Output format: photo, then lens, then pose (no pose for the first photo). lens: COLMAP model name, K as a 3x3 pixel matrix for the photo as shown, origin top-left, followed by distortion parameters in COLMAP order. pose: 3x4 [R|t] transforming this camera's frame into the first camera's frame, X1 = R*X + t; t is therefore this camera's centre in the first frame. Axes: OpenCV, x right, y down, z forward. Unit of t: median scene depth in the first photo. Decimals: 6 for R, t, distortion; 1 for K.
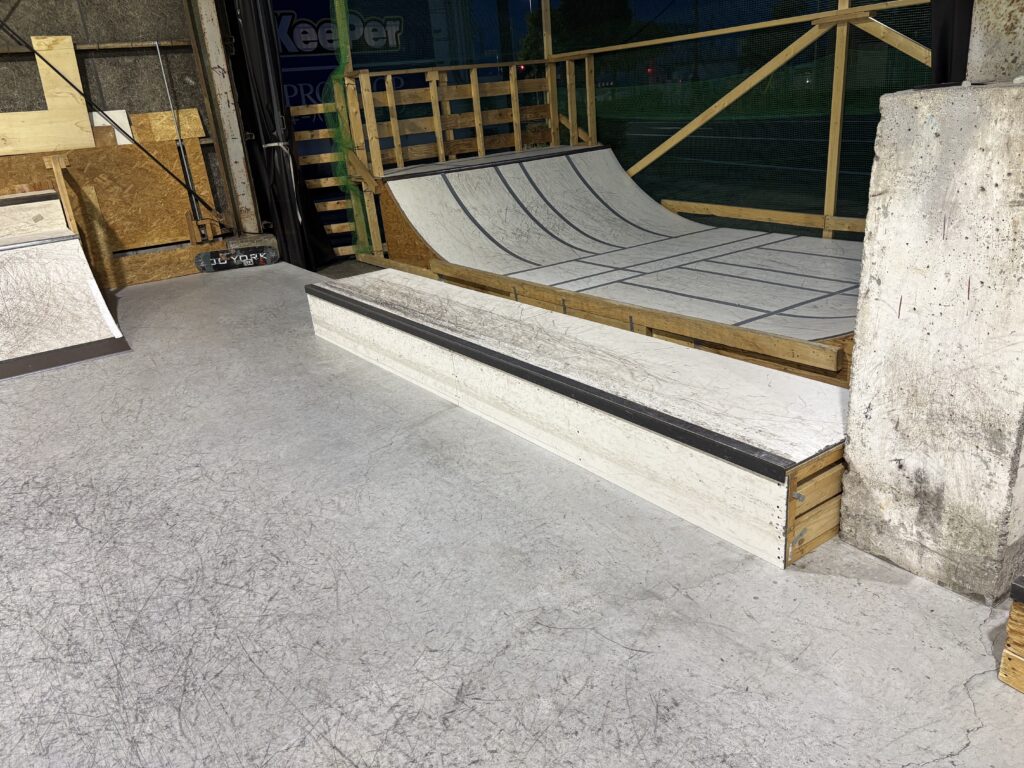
lens RADIAL K [[772.0, 0, 502.3], [0, 772.0, 381.4], [0, 0, 1]] dist [0.057693, -0.056075]
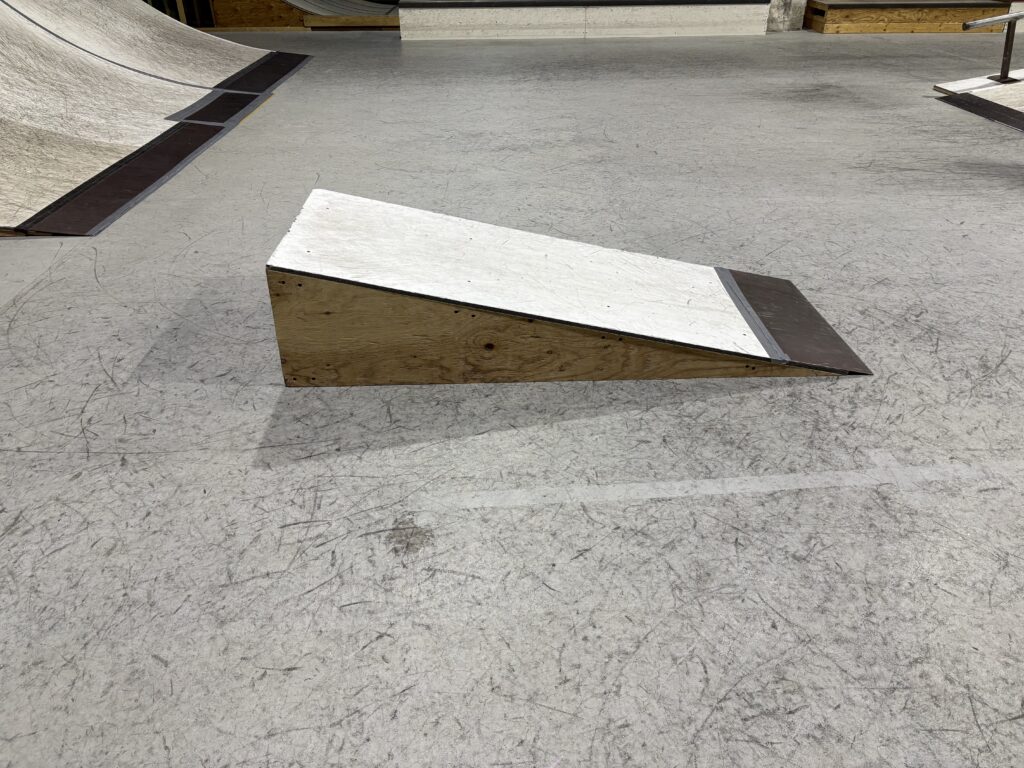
lens RADIAL K [[772.0, 0, 513.5], [0, 772.0, 376.0], [0, 0, 1]] dist [0.057693, -0.056075]
pose [[0.520408, -0.348949, 0.779365, -1.183150], [0.253926, 0.934645, 0.248919, 0.174575], [-0.815289, 0.068361, 0.575004, 0.006964]]
